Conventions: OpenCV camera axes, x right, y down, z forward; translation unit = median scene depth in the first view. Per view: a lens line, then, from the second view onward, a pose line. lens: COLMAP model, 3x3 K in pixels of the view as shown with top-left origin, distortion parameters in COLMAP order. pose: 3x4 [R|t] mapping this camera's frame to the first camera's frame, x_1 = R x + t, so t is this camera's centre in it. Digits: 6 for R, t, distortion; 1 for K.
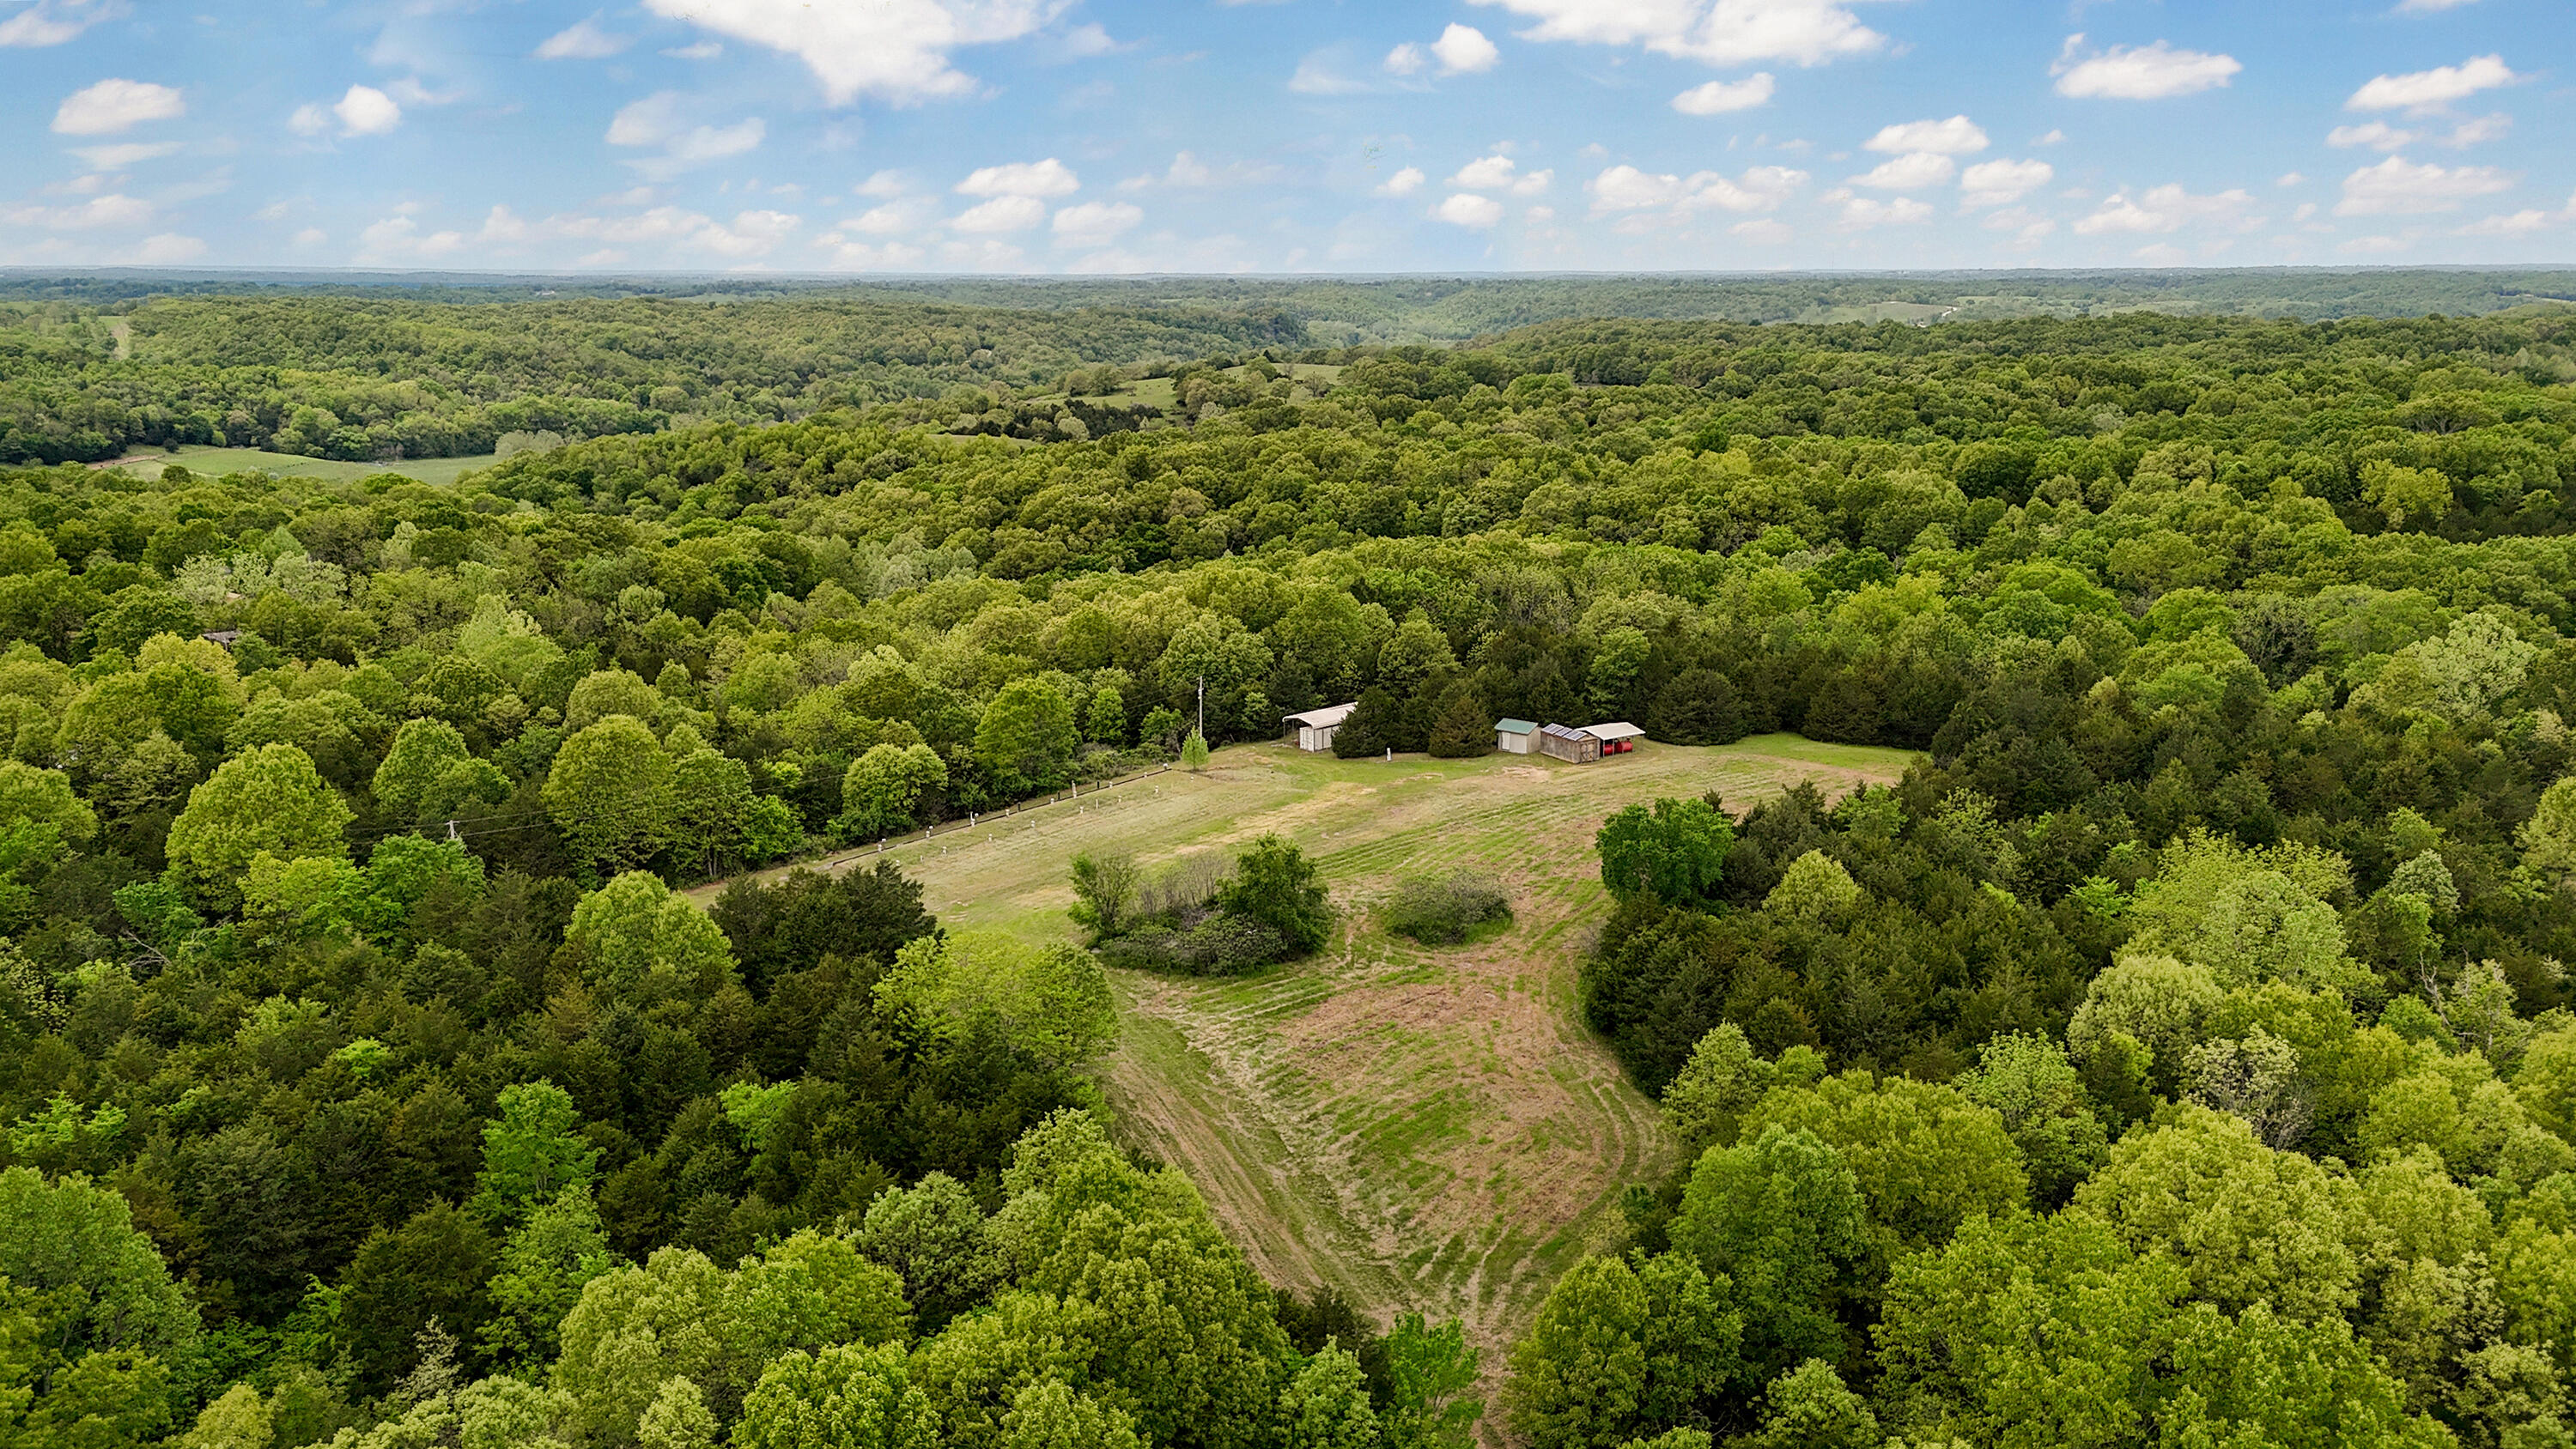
lens RADIAL K [[1901.2, 0, 1288.0], [0, 1901.2, 724.5], [0, 0, 1]] dist [0.102680, -0.129955]
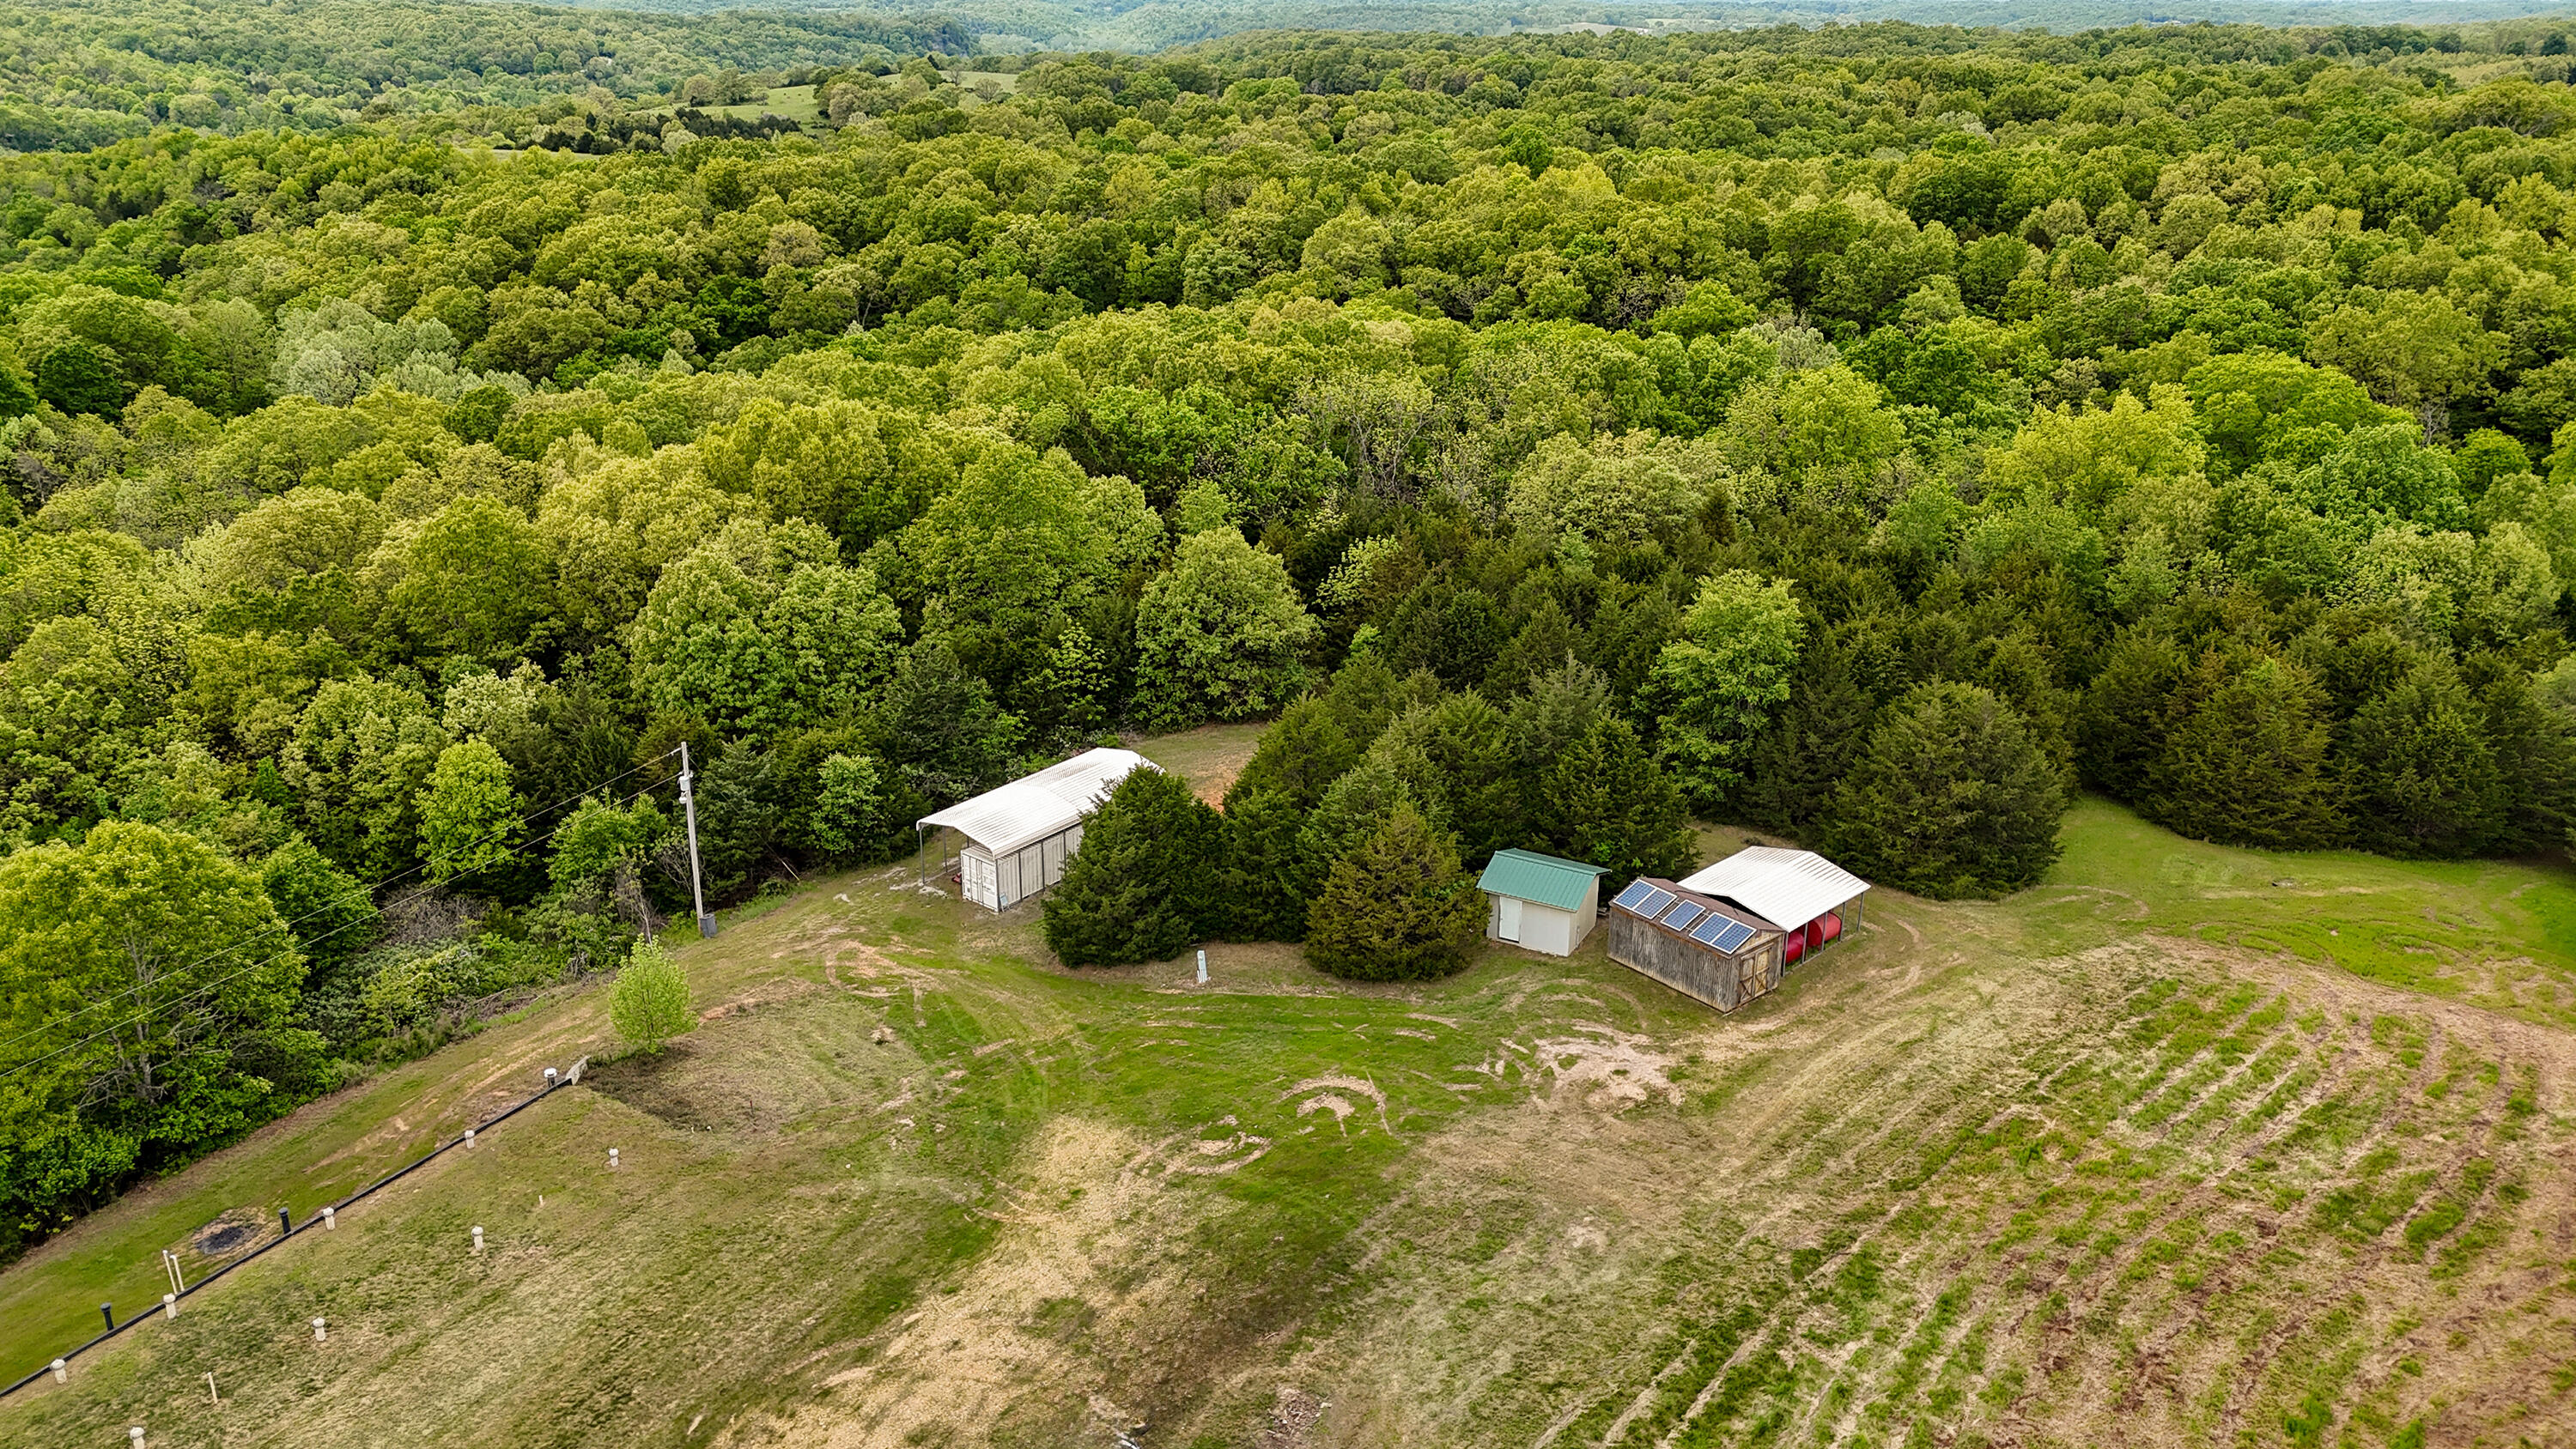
lens RADIAL K [[1885.1, 0, 1288.0], [0, 1885.1, 724.5], [0, 0, 1]] dist [0.056569, -0.039451]
pose [[0.987032, -0.045892, 0.153824, 0.007041], [0.024432, 0.990047, 0.138604, -0.037139], [-0.158654, -0.133048, 0.978329, 0.291682]]
